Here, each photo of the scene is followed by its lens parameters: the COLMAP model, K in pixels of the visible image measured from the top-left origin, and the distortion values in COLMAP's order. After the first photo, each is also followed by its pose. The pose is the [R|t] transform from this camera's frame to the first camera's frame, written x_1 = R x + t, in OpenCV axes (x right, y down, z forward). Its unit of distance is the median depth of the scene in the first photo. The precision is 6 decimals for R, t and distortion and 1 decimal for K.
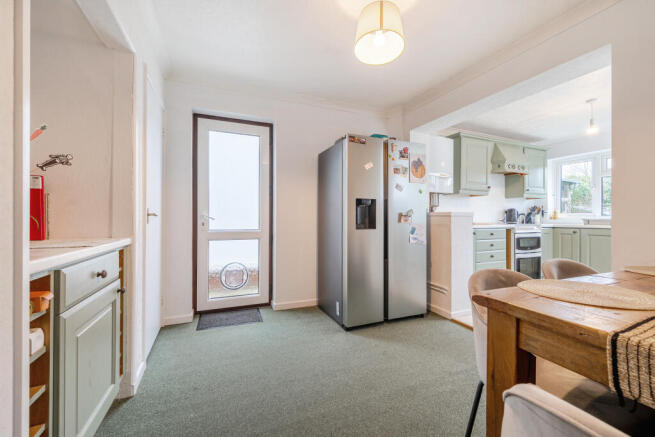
lens RADIAL K [[263.6, 0, 327.5], [0, 263.6, 218.5], [0, 0, 1]] dist [0.000049, -0.000265]
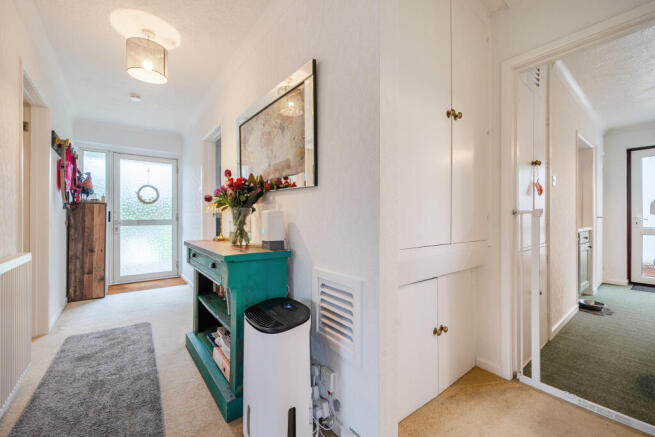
lens RADIAL K [[263.6, 0, 327.5], [0, 263.6, 218.5], [0, 0, 1]] dist [0.000049, -0.000265]
pose [[0.247881, -0.004527, -0.968780, 0.517530], [0.000225, 0.999989, -0.004615, 0.002491], [0.968790, 0.000926, 0.247880, -1.019331]]
